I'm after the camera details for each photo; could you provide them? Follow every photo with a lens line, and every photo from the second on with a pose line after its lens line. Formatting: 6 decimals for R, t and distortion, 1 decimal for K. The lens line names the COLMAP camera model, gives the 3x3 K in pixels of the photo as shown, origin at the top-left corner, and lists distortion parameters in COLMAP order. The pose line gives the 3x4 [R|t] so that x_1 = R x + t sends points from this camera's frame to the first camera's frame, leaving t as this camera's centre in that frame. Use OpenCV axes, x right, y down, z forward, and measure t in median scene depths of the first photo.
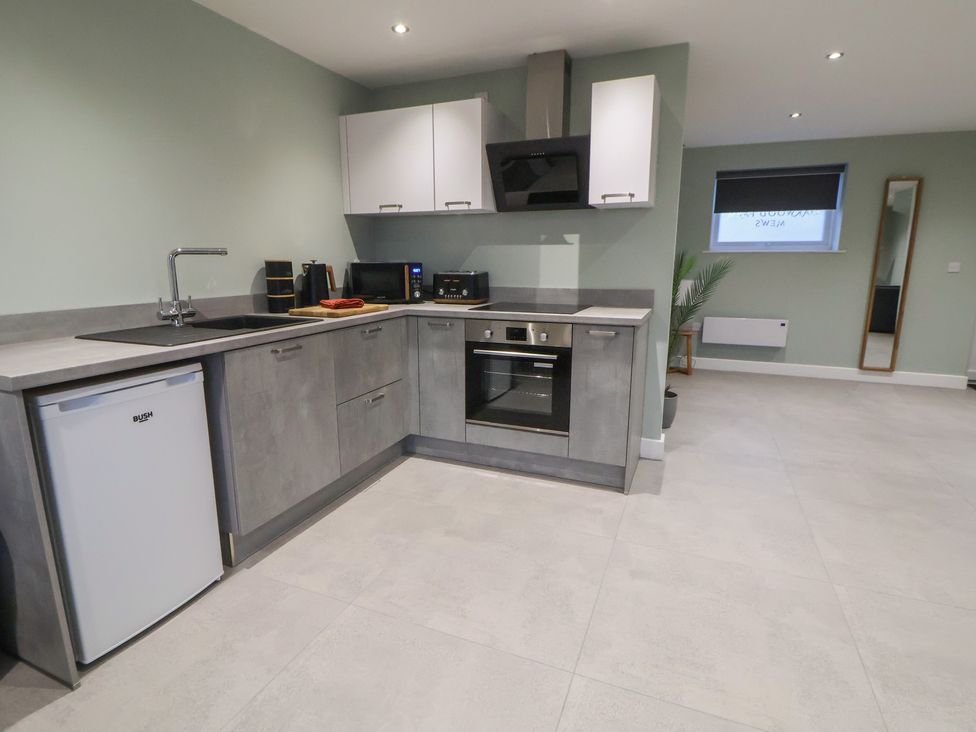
lens RADIAL K [[514.4, 0, 480.9], [0, 514.4, 365.0], [0, 0, 1]] dist [0.001005, -0.011052]
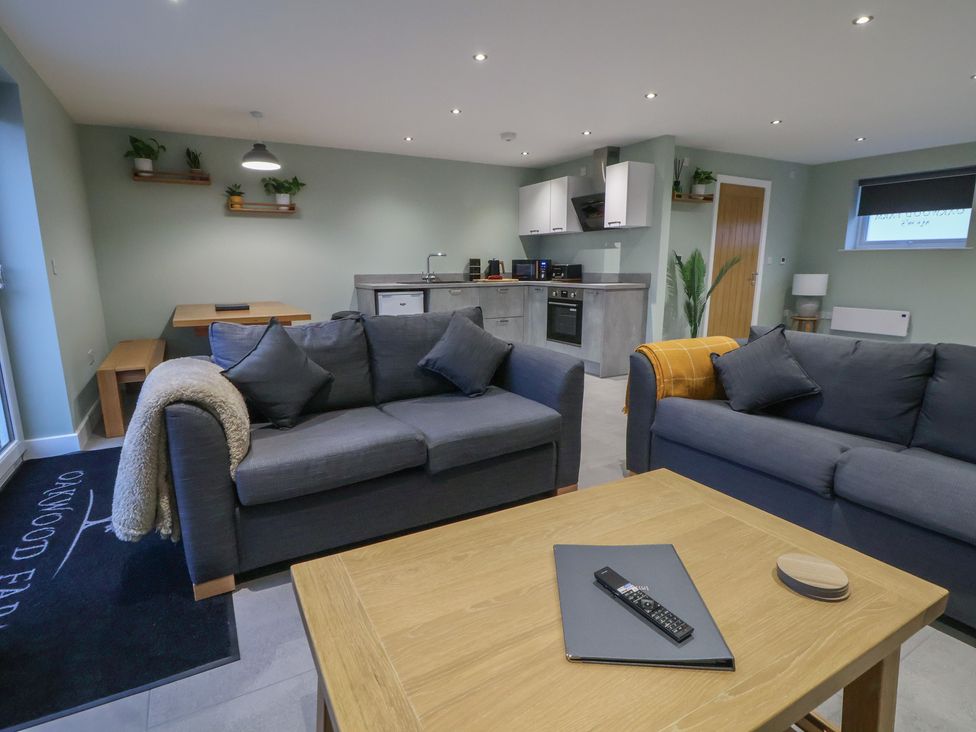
lens RADIAL K [[514.4, 0, 480.9], [0, 514.4, 365.0], [0, 0, 1]] dist [0.001005, -0.011052]
pose [[0.785593, 0.114415, -0.608073, 0.953173], [-0.120575, 0.992223, 0.030921, 0.171984], [0.606881, 0.049027, 0.793279, -0.694672]]
